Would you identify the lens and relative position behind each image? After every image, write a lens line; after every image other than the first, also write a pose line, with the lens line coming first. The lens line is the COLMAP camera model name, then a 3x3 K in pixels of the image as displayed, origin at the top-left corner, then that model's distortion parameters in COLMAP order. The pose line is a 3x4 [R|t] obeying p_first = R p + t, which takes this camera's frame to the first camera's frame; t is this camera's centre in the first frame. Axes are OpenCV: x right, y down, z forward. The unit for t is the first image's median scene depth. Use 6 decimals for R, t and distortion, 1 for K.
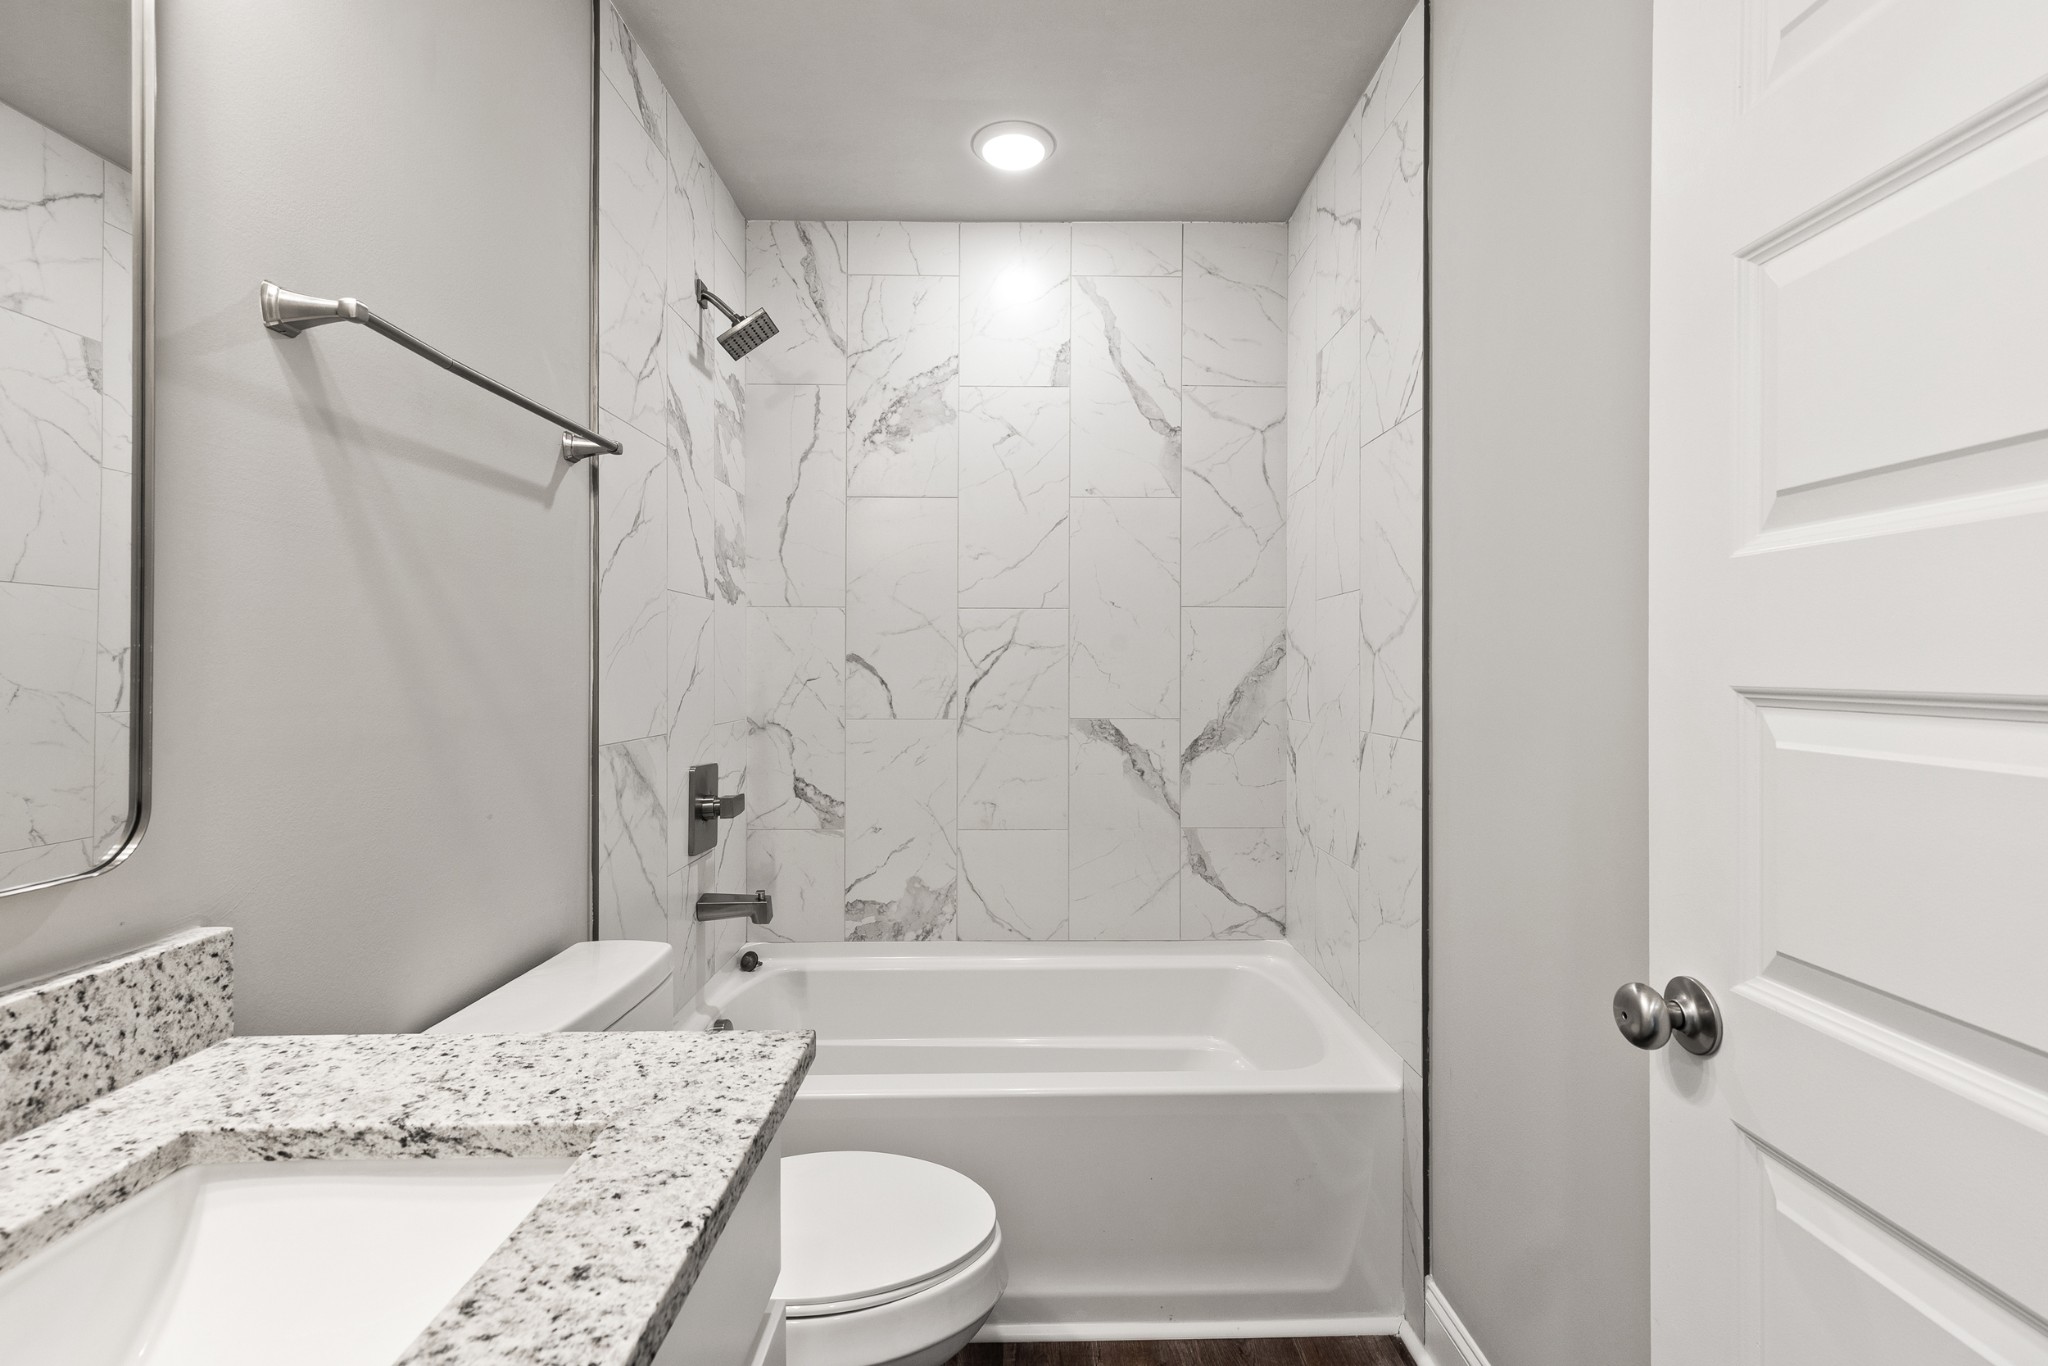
lens RADIAL K [[962.5, 0, 1031.1], [0, 962.5, 672.8], [0, 0, 1]] dist [0.008188, -0.000510]
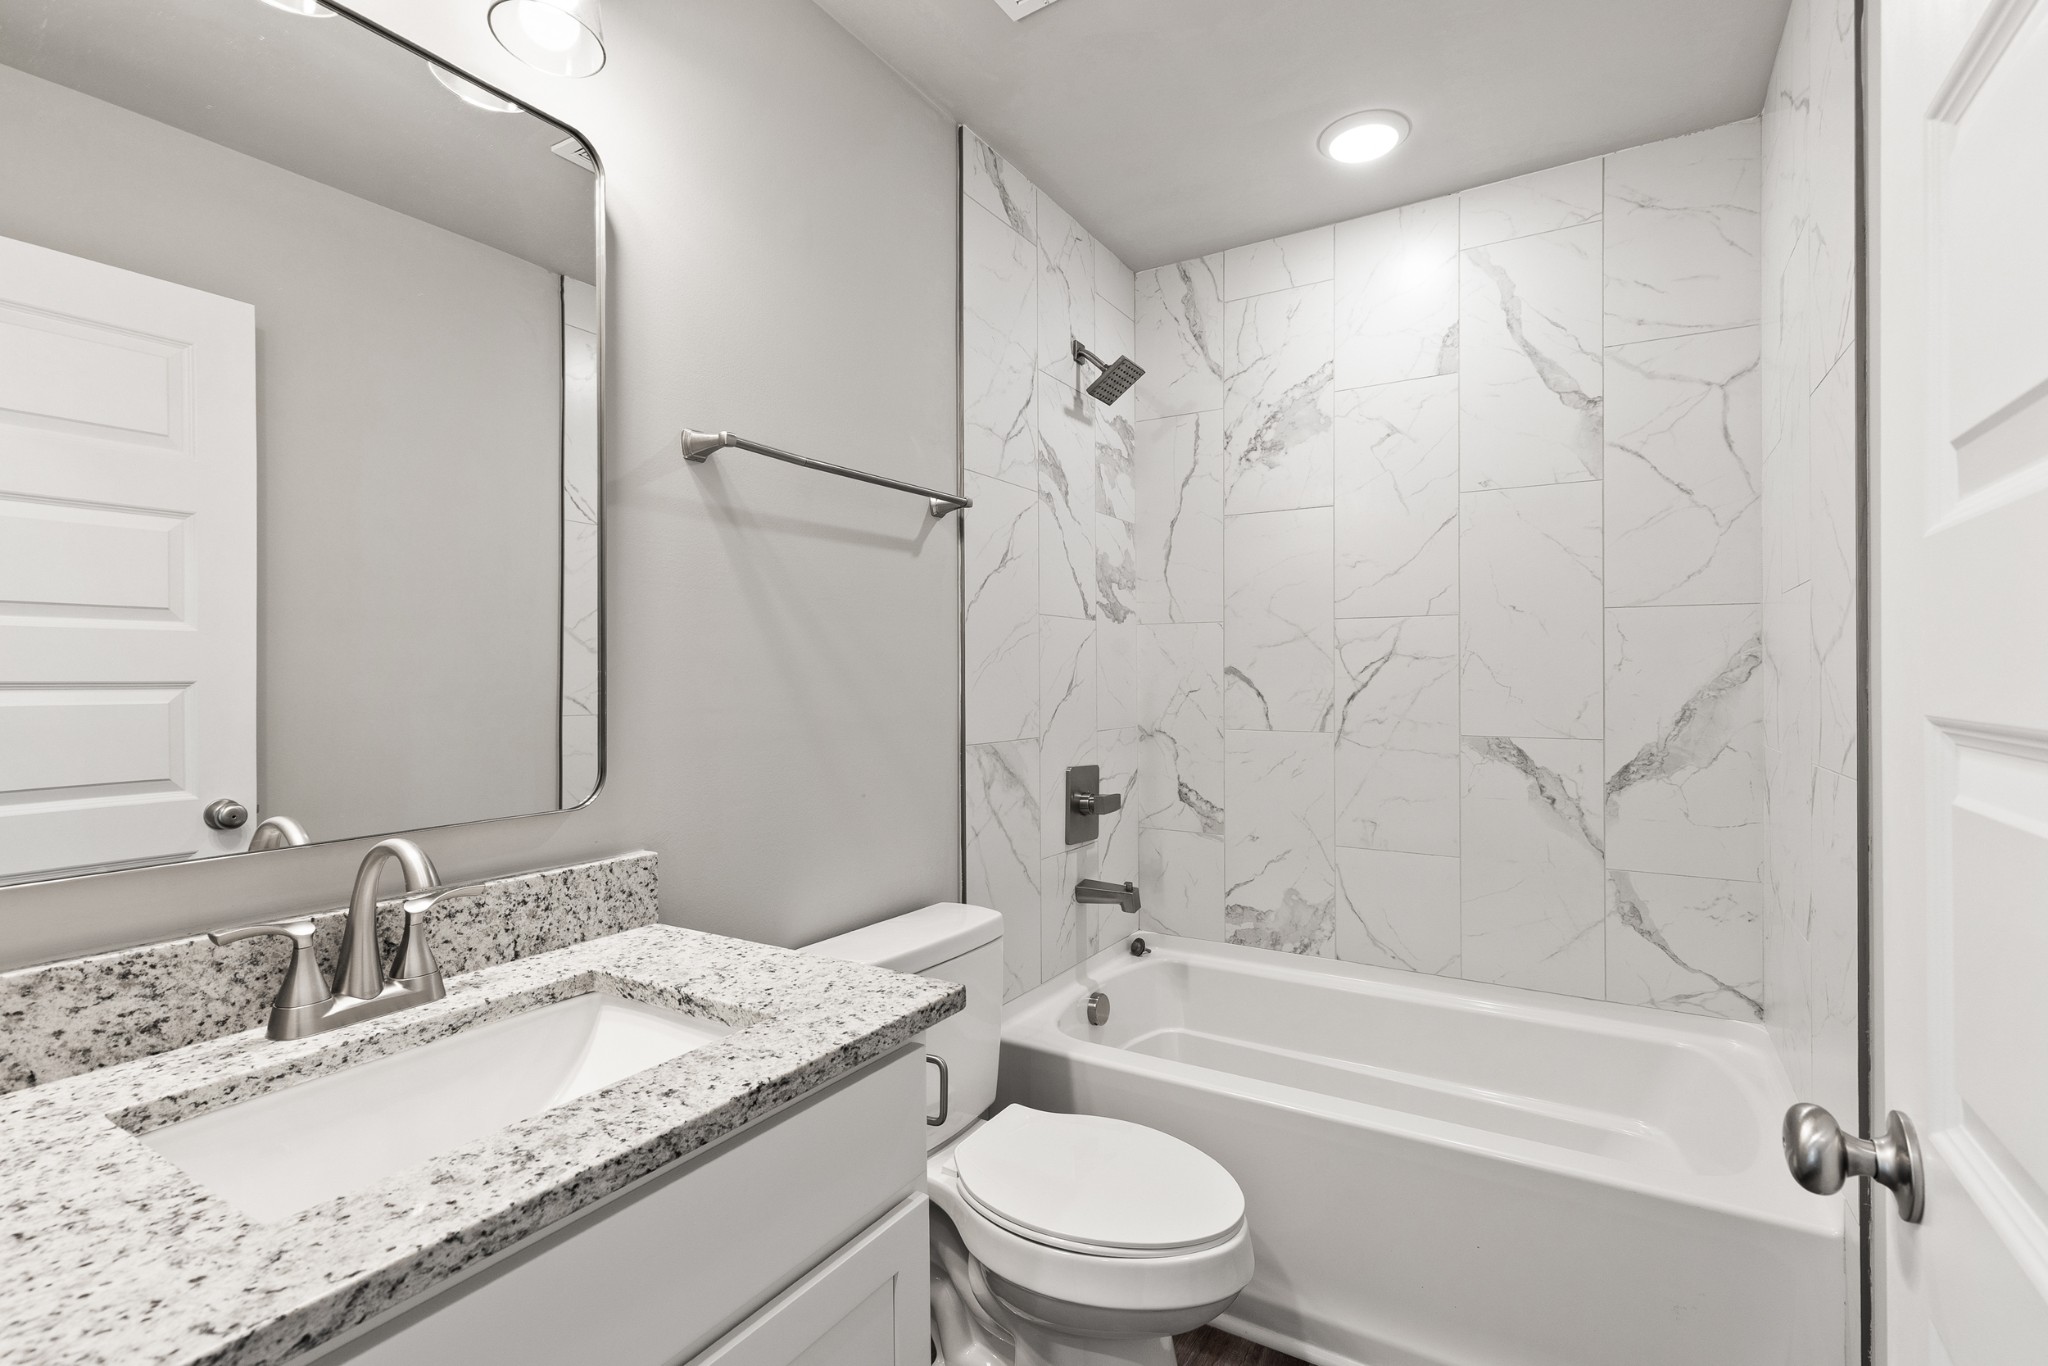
lens RADIAL K [[962.5, 0, 1033.0], [0, 962.5, 683.7], [0, 0, 1]] dist [0.008188, -0.000510]
pose [[0.841378, 0.001866, -0.540443, 0.224870], [-0.000343, 0.999996, 0.002919, -0.004927], [0.540446, -0.002271, 0.841375, 0.013247]]
